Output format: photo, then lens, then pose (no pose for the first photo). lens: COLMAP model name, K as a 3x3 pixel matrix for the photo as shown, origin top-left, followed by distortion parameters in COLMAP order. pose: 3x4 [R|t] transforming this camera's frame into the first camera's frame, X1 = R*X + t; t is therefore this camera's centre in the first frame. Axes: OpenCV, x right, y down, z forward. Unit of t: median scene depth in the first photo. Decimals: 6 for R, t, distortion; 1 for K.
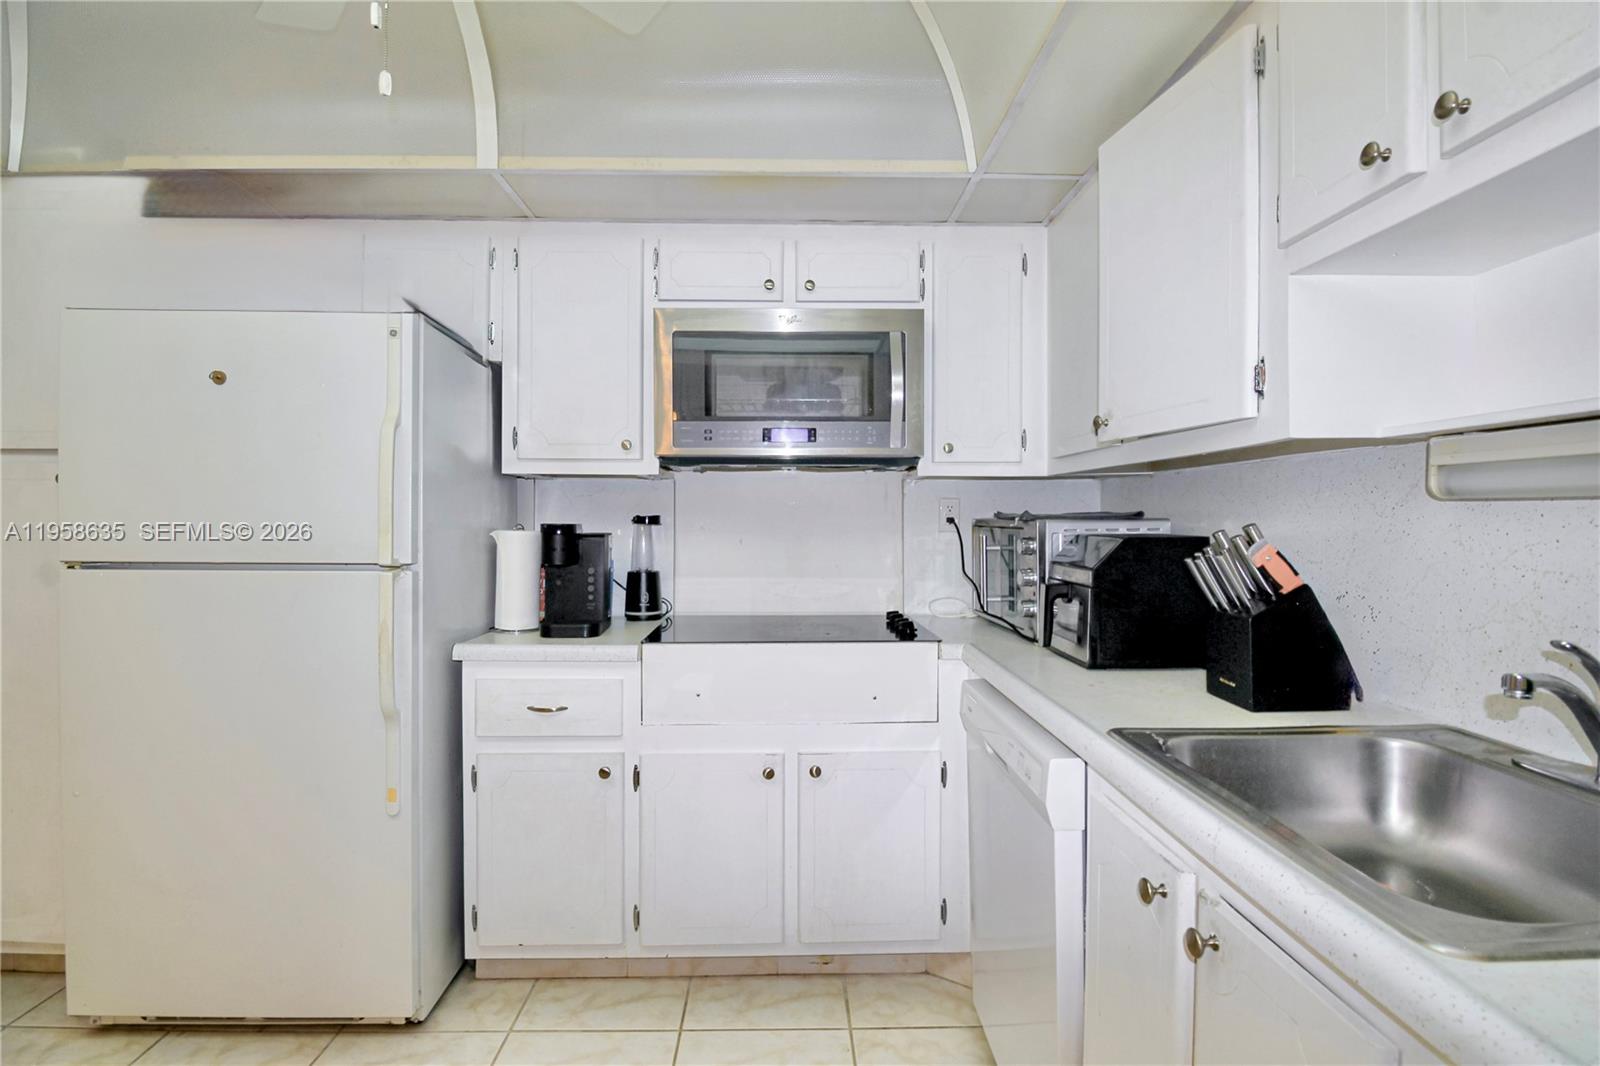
lens RADIAL K [[756.4, 0, 800.2], [0, 756.4, 529.7], [0, 0, 1]] dist [-0.004164, -0.000886]
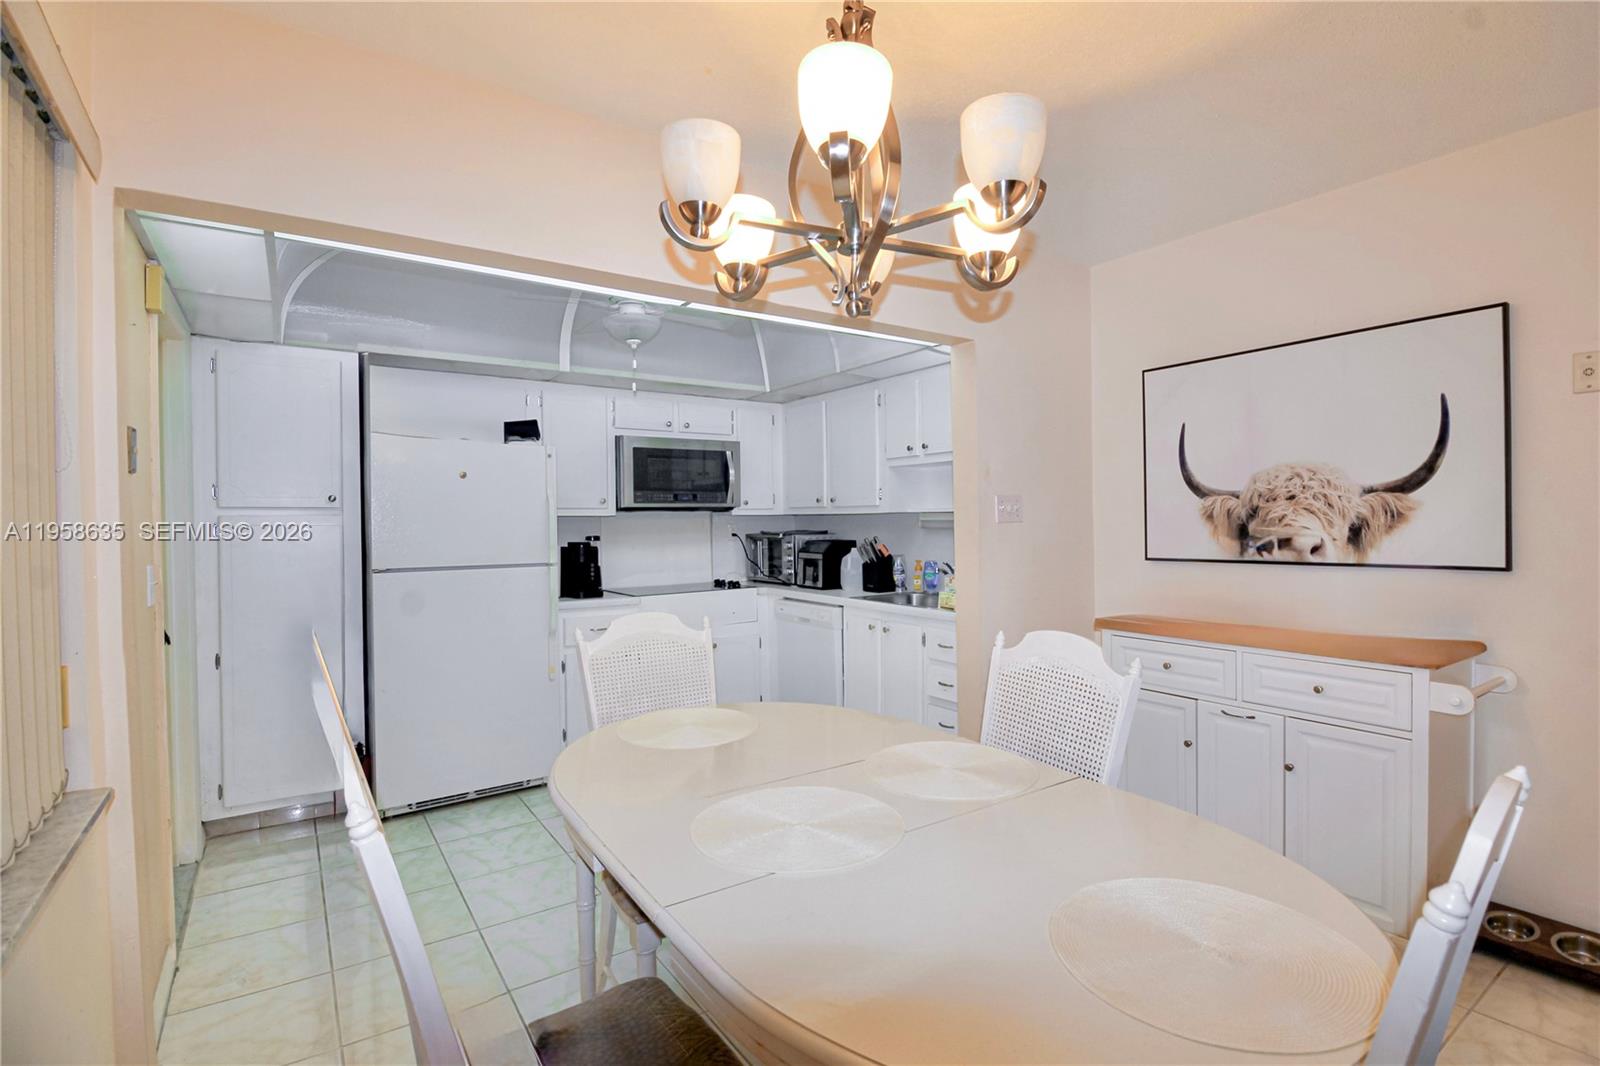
lens RADIAL K [[756.4, 0, 800.2], [0, 756.4, 529.7], [0, 0, 1]] dist [-0.004164, -0.000886]
pose [[0.837053, -0.019061, 0.546790, -0.913315], [0.021438, 0.999768, 0.002033, -0.031436], [-0.546702, 0.010020, 0.837268, -0.969440]]
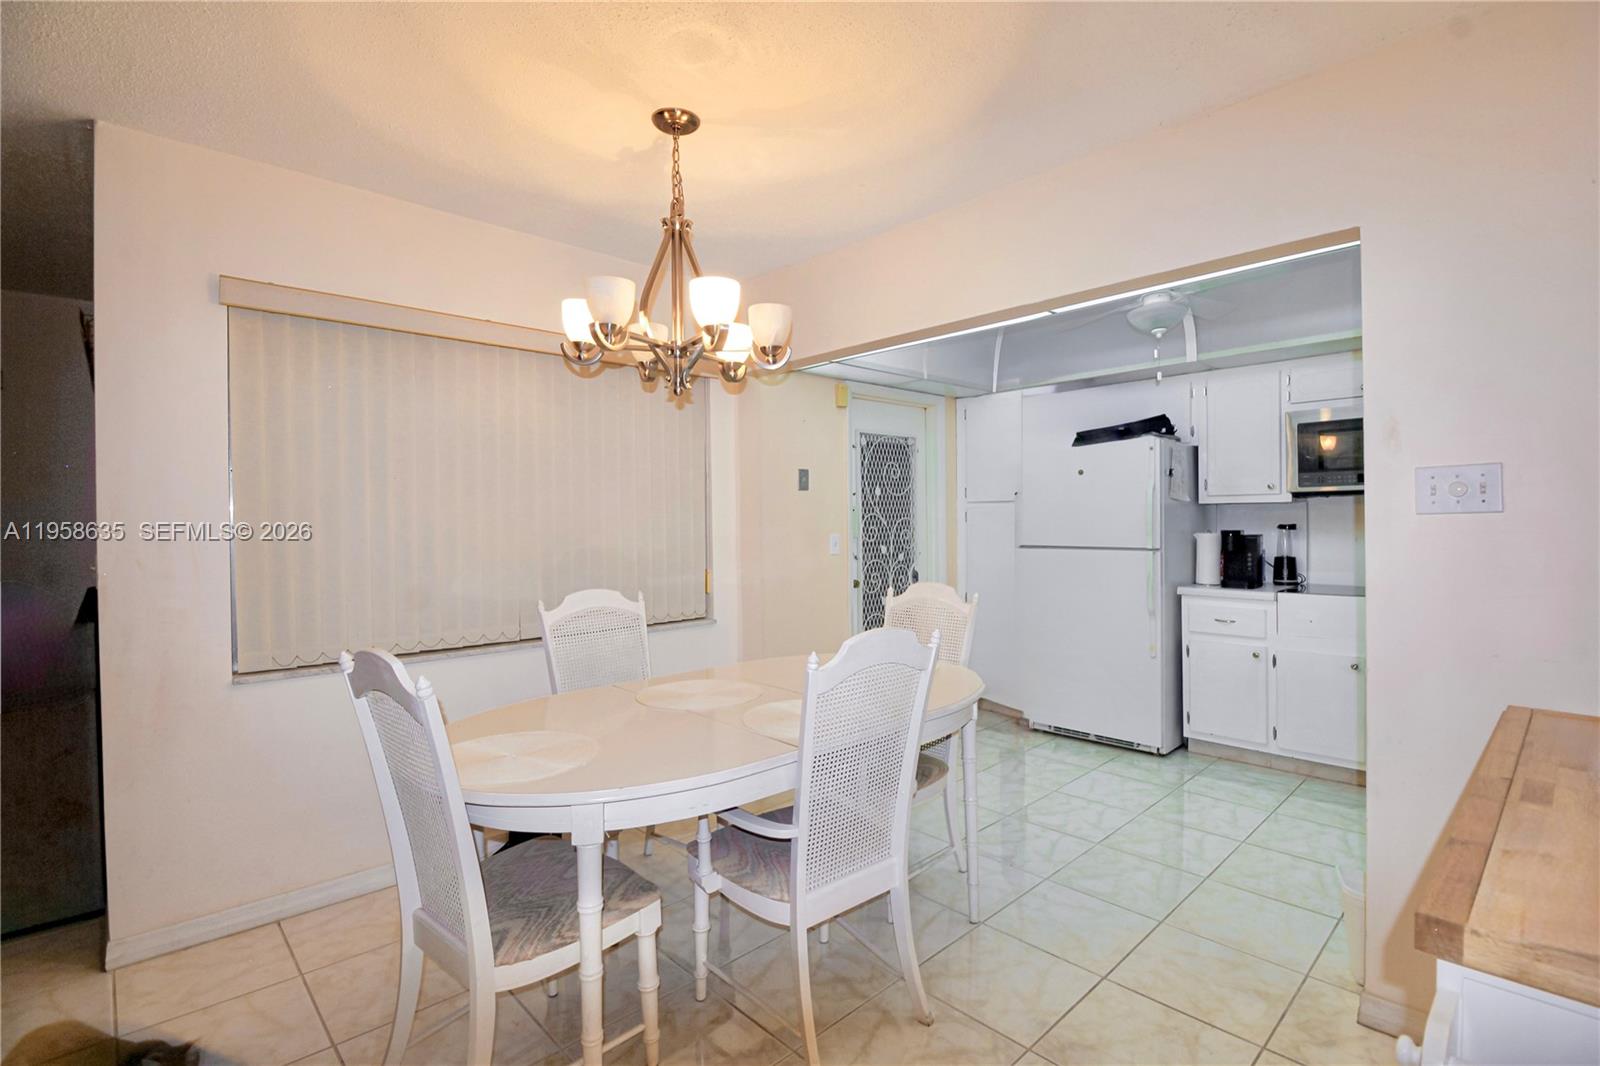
lens RADIAL K [[733.4, 0, 809.8], [0, 733.4, 526.1], [0, 0, 1]] dist [-0.002764, -0.014817]
pose [[0.664528, -0.007057, -0.747230, 0.356684], [0.006373, 0.999973, -0.003776, -0.017309], [0.747236, -0.002252, 0.664555, -1.029876]]
